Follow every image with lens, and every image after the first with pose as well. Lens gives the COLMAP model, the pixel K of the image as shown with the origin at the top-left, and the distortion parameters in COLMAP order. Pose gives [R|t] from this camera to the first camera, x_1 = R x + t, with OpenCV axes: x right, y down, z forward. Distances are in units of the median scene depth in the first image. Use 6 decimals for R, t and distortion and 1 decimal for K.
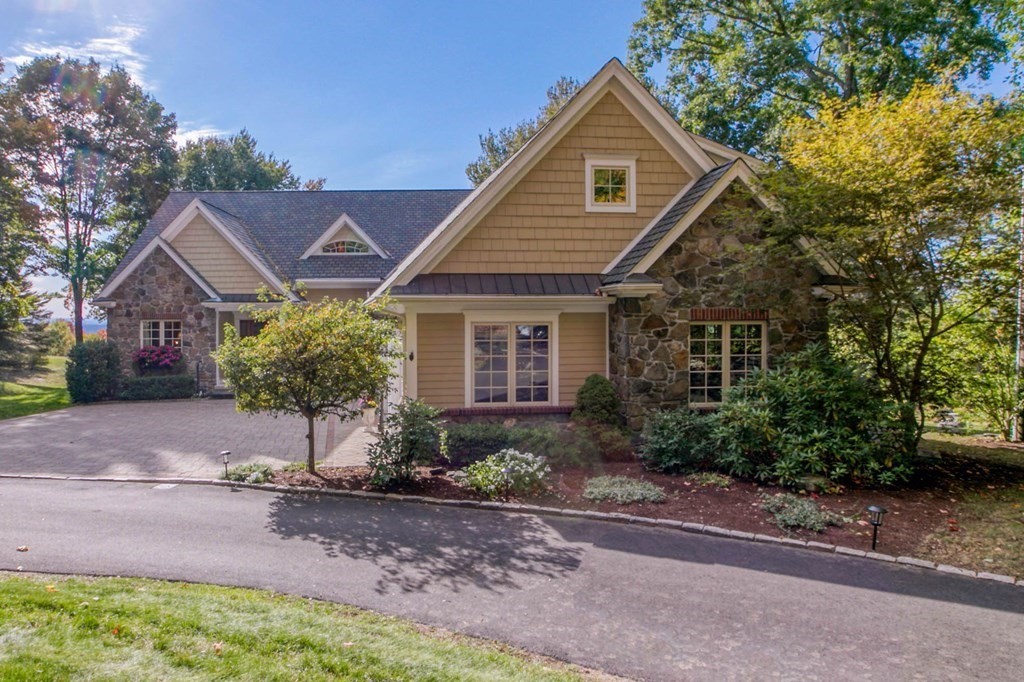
lens RADIAL K [[560.1, 0, 509.3], [0, 560.1, 329.8], [0, 0, 1]] dist [-0.001409, 0.000598]
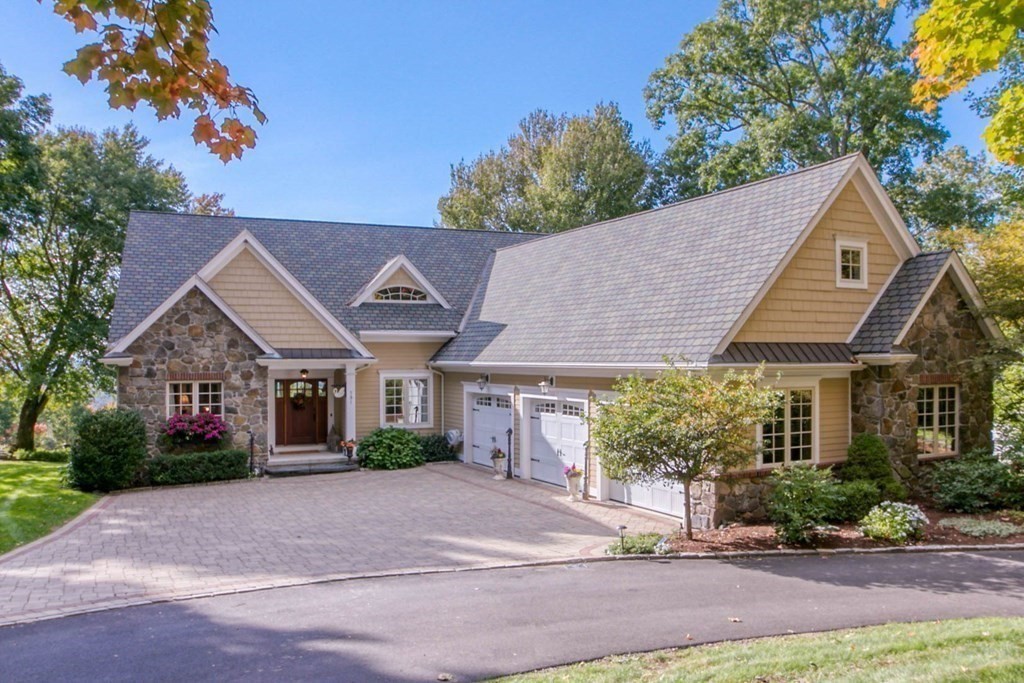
lens RADIAL K [[653.1, 0, 510.6], [0, 653.1, 376.8], [0, 0, 1]] dist [-0.002765, -0.001051]
pose [[0.947747, -0.007476, 0.318935, -0.500203], [0.007090, 0.999972, 0.002372, -0.022942], [-0.318944, 0.000013, 0.947774, -0.011633]]
